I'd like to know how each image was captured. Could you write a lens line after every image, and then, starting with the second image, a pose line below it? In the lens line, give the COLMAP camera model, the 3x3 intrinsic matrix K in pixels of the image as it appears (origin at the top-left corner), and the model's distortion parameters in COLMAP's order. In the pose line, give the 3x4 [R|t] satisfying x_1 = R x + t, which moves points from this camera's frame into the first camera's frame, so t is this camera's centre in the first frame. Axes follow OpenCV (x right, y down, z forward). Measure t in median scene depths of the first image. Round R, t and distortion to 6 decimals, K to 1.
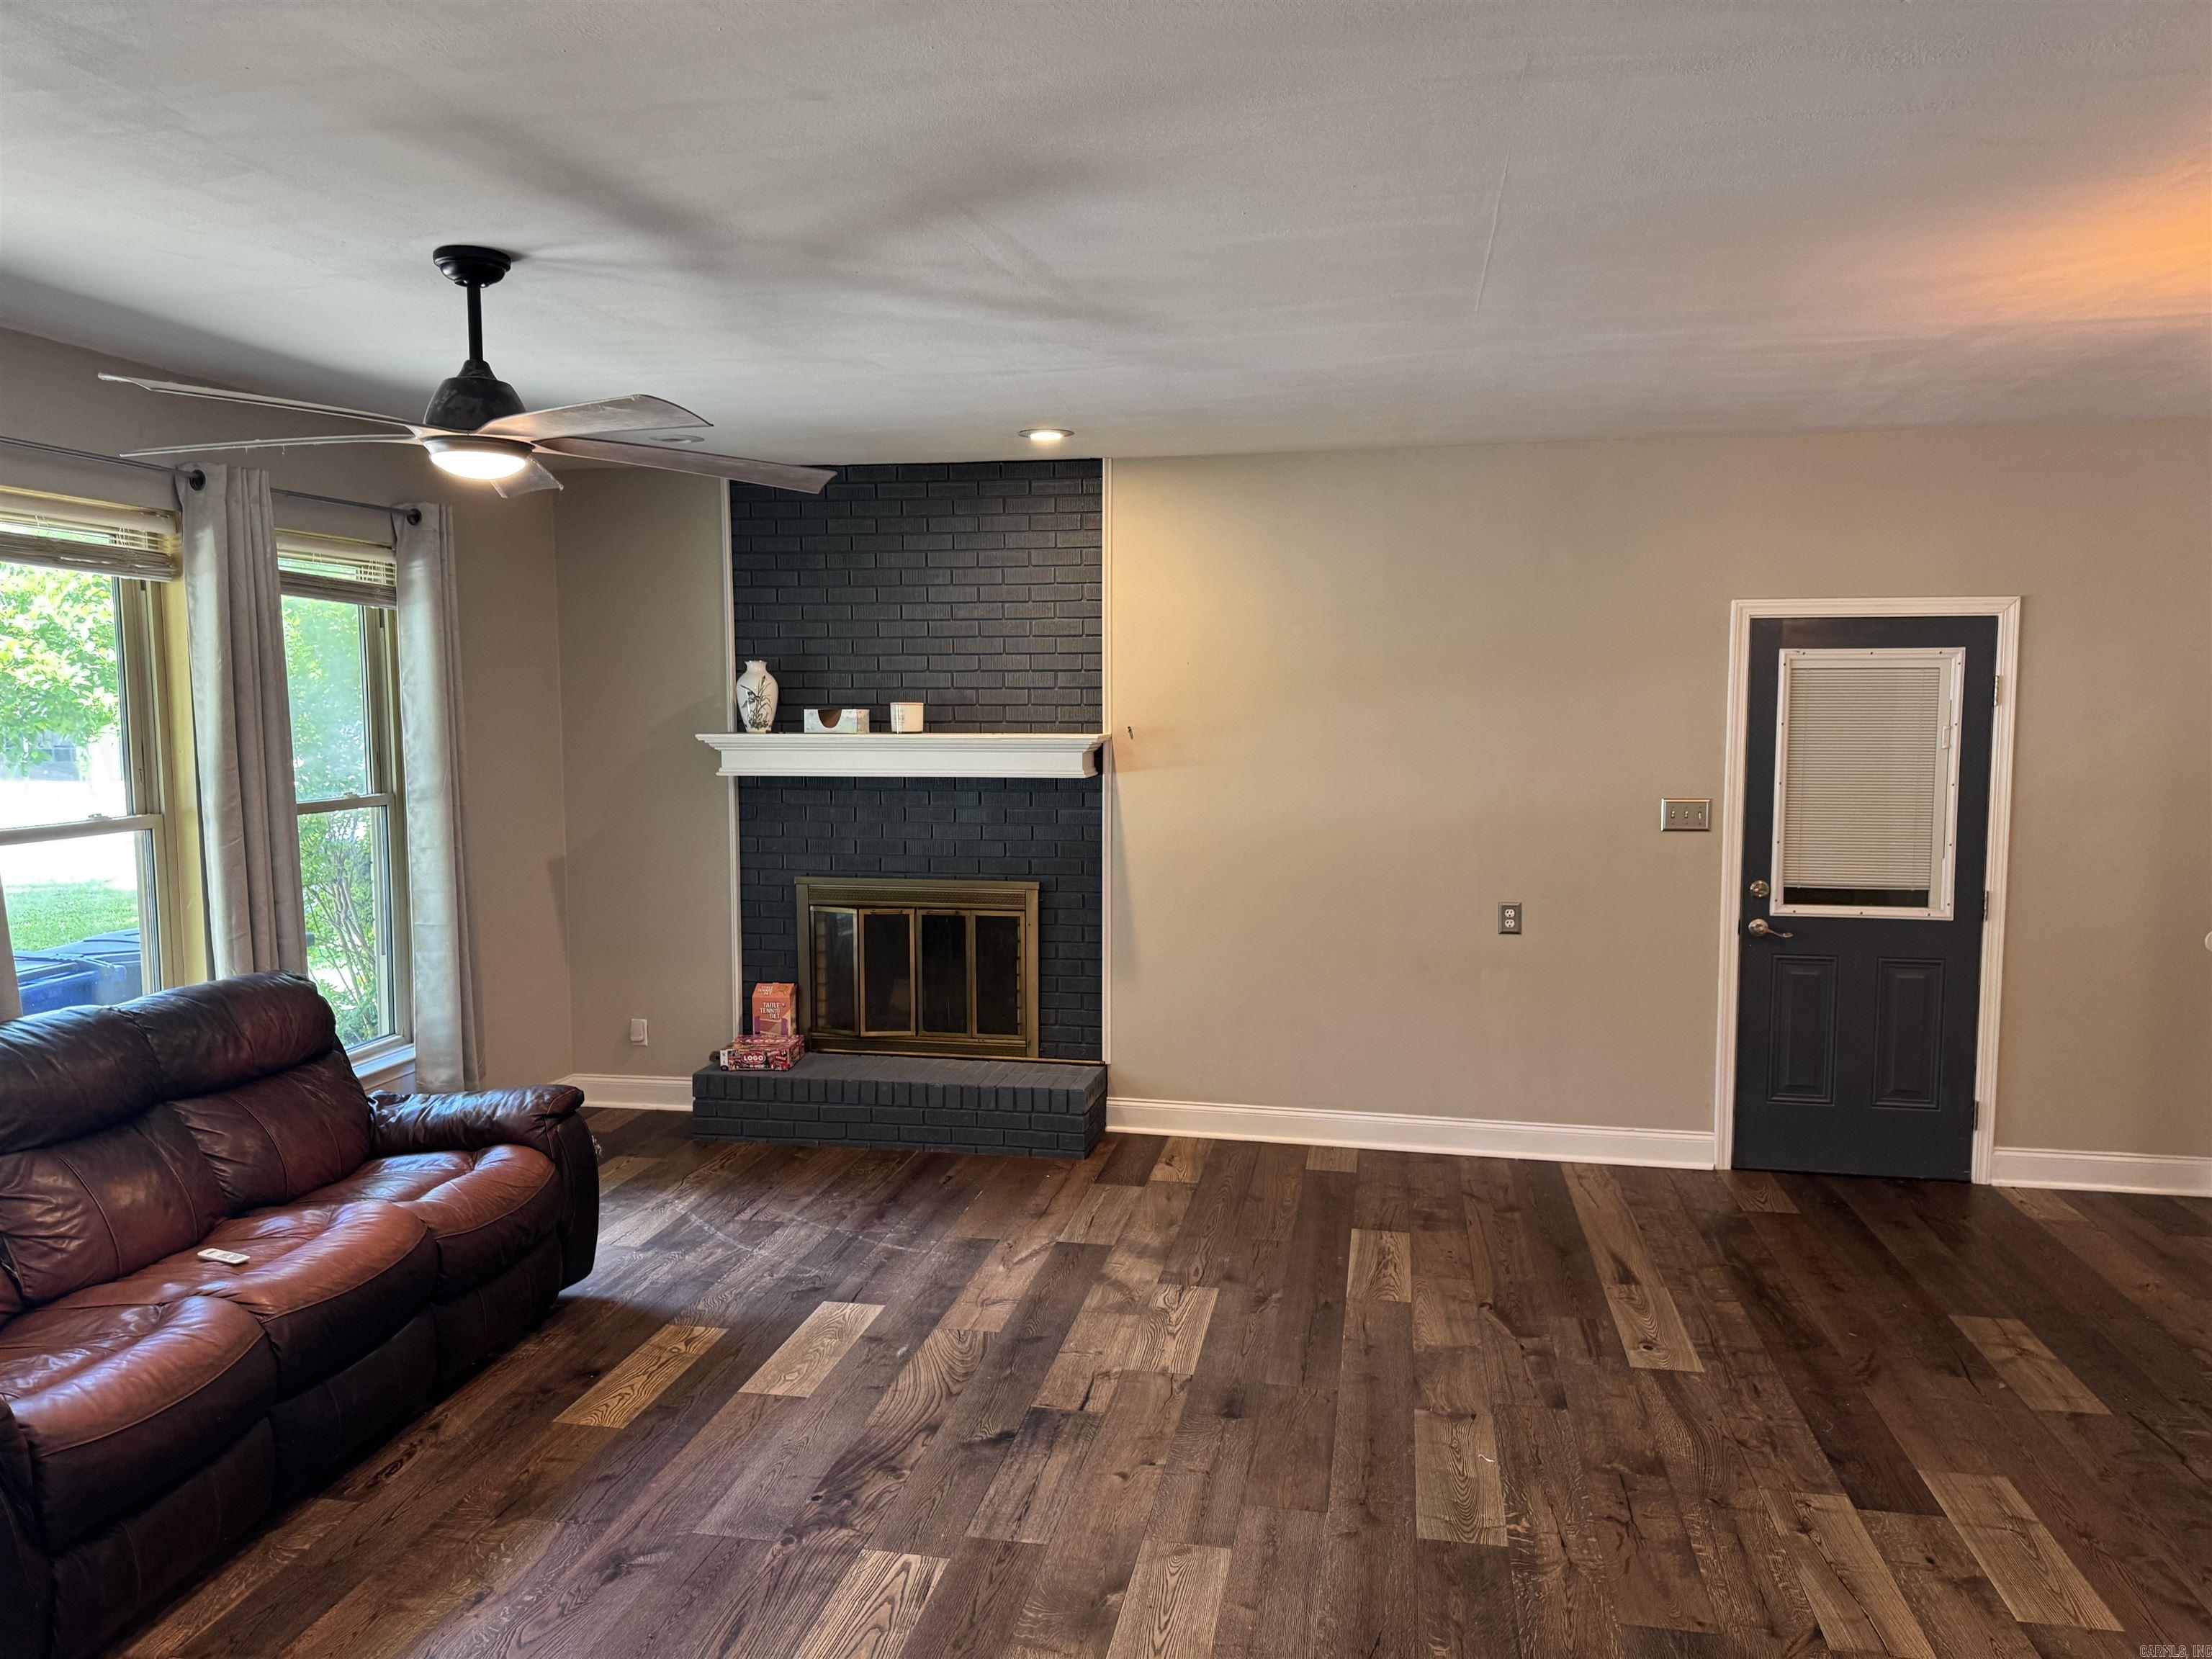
lens RADIAL K [[1541.9, 0, 1097.4], [0, 1541.9, 838.6], [0, 0, 1]] dist [0.083453, -0.106129]
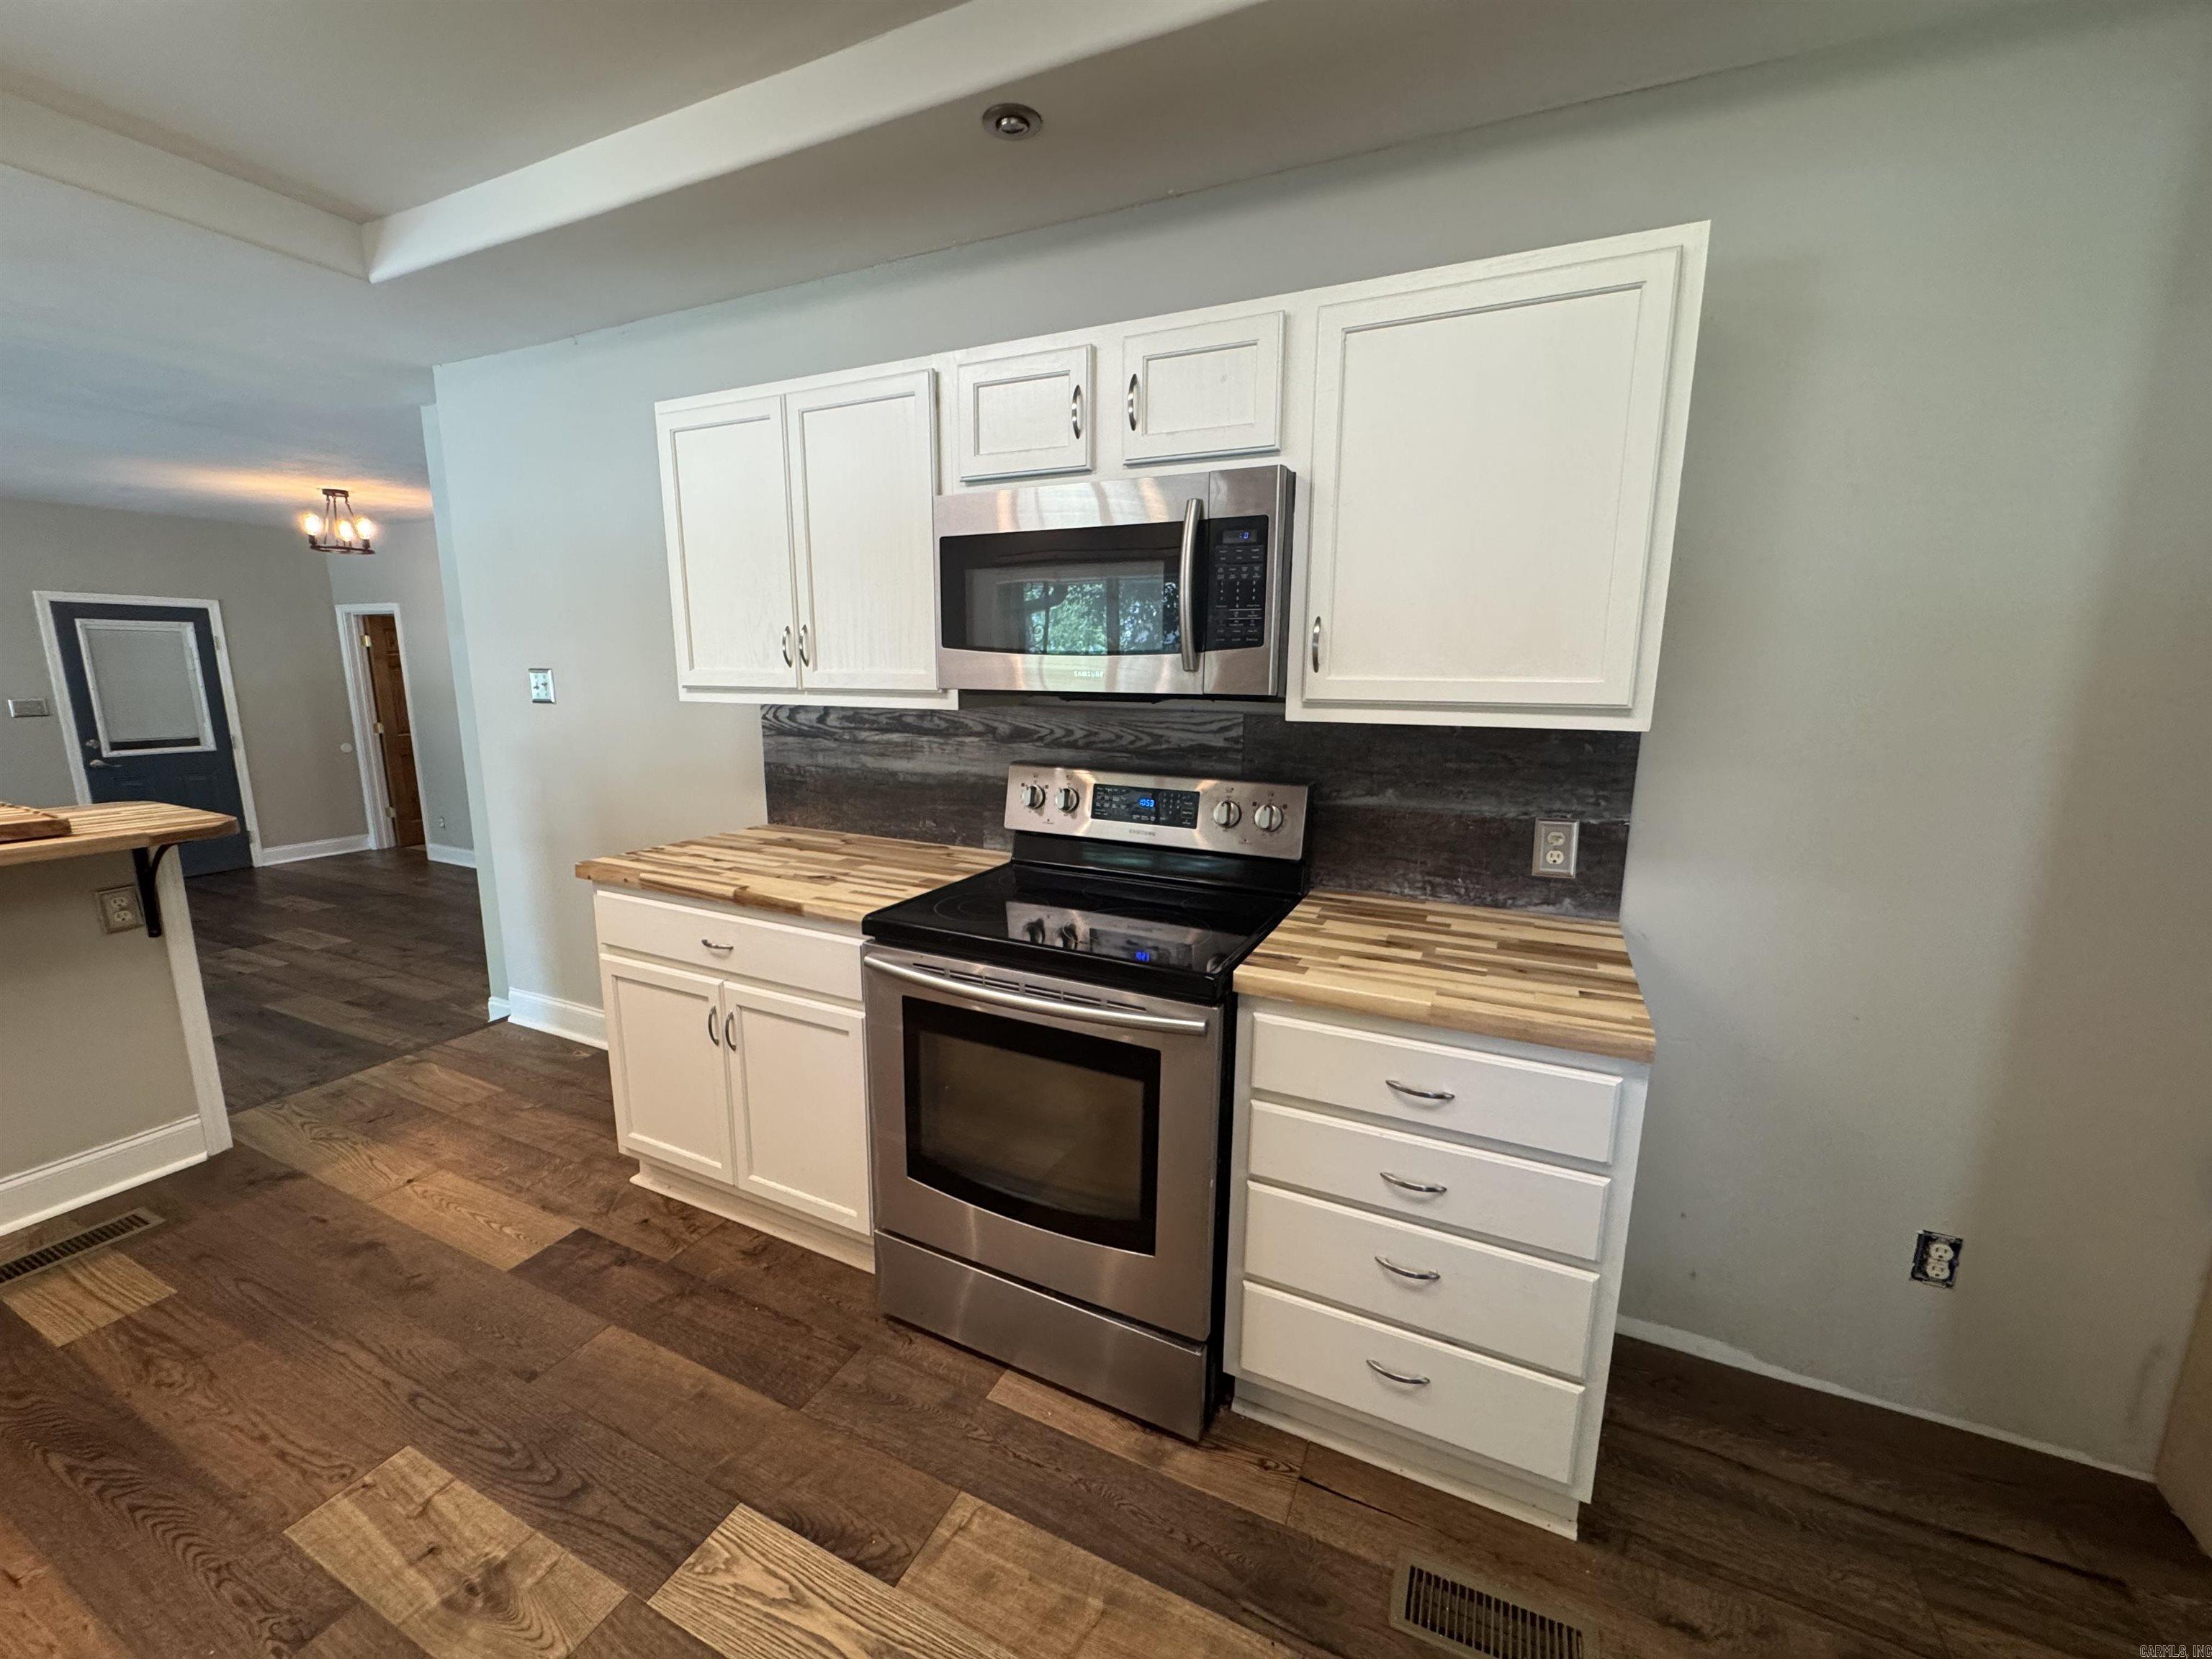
lens RADIAL K [[884.6, 0, 1107.1], [0, 884.6, 831.7], [0, 0, 1]] dist [-0.003681, 0.000191]
pose [[0.241649, -0.178514, 0.953802, -0.343367], [0.078049, 0.983324, 0.164265, 0.058749], [-0.967220, 0.034749, 0.251552, -0.502586]]
